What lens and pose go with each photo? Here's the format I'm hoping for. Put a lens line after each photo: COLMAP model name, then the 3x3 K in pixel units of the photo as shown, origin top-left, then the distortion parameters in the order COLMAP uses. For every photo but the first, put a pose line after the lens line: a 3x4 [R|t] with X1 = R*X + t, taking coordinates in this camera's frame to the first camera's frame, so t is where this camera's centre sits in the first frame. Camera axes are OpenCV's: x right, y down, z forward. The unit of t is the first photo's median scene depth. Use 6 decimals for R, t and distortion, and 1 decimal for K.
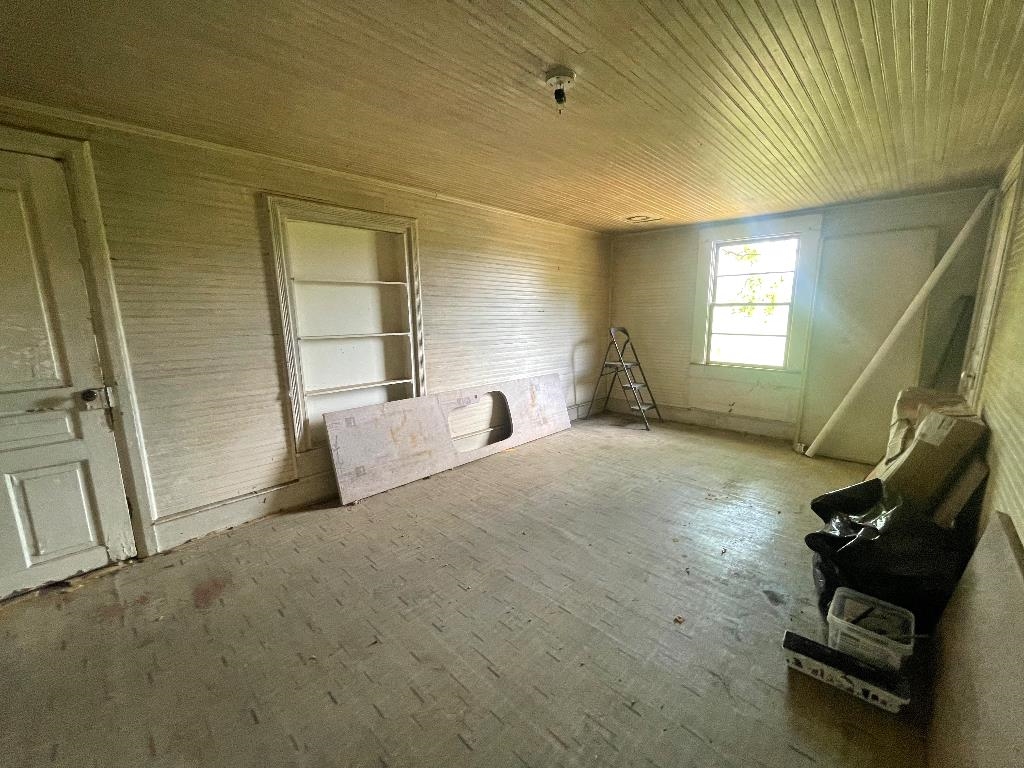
lens RADIAL K [[414.5, 0, 512.0], [0, 414.5, 384.0], [0, 0, 1]] dist [-0.002259, -0.000236]
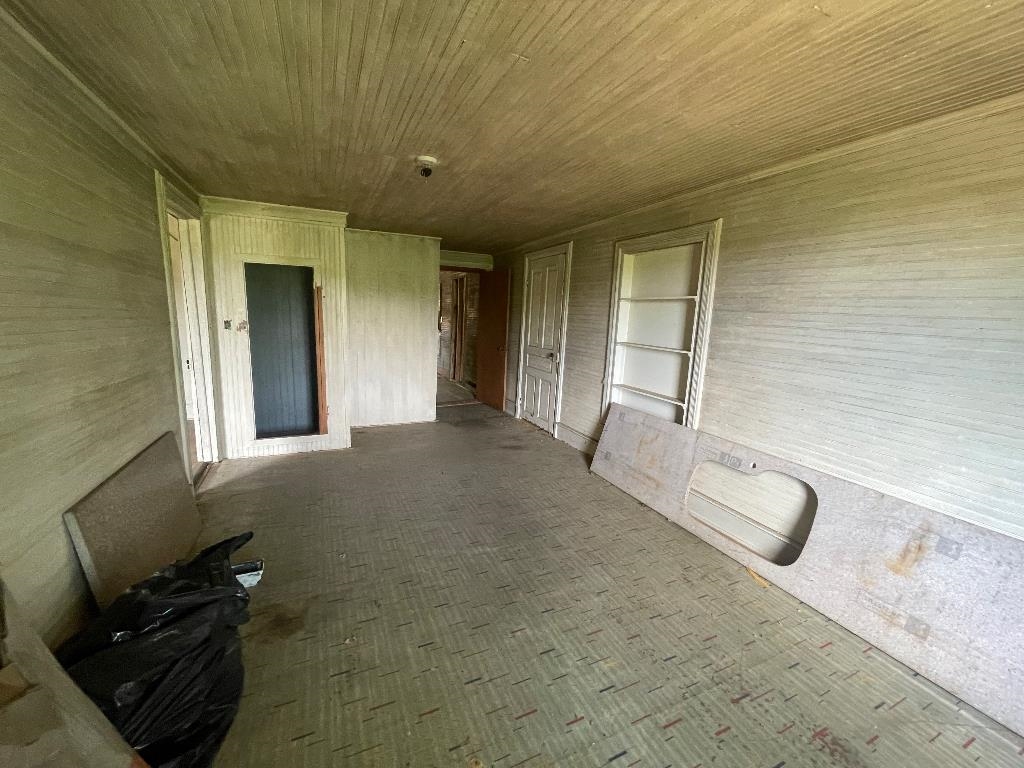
lens RADIAL K [[414.5, 0, 512.0], [0, 414.5, 384.0], [0, 0, 1]] dist [-0.002259, -0.000236]
pose [[-0.368269, 0.148489, -0.917785, 0.743121], [-0.204296, 0.950111, 0.235695, -0.196670], [0.906996, 0.274299, -0.319561, 0.988980]]
